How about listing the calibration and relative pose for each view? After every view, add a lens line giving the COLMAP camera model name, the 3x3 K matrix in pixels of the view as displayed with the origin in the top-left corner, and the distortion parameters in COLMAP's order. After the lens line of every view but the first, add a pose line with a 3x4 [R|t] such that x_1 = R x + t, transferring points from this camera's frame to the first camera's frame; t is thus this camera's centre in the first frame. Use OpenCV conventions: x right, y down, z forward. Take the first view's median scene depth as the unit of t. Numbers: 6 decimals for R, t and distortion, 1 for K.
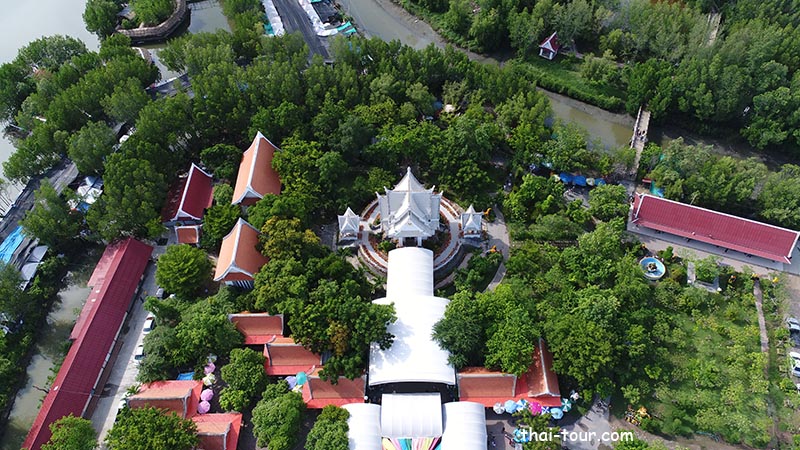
lens RADIAL K [[538.3, 0, 400.0], [0, 538.3, 225.0], [0, 0, 1]] dist [0.000966, 0.000616]
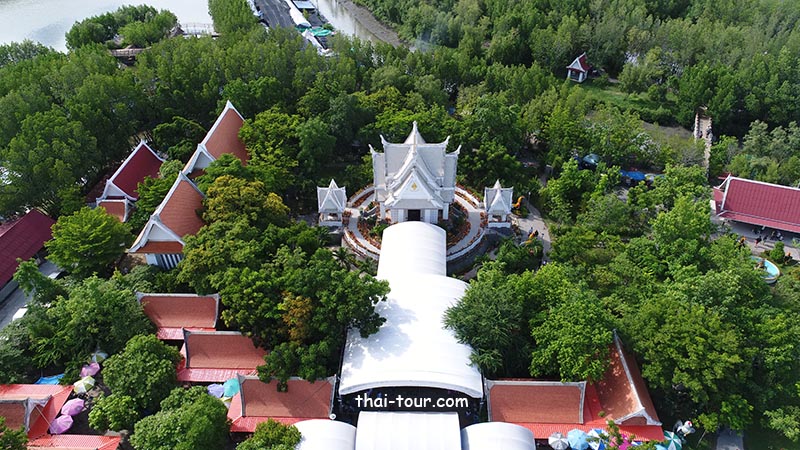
lens RADIAL K [[538.3, 0, 400.0], [0, 538.3, 225.0], [0, 0, 1]] dist [0.000966, 0.000616]
pose [[0.999386, 0.030909, -0.016517, 0.013447], [-0.034241, 0.961620, -0.272242, 0.257993], [0.007468, 0.272640, 0.962087, 0.343865]]
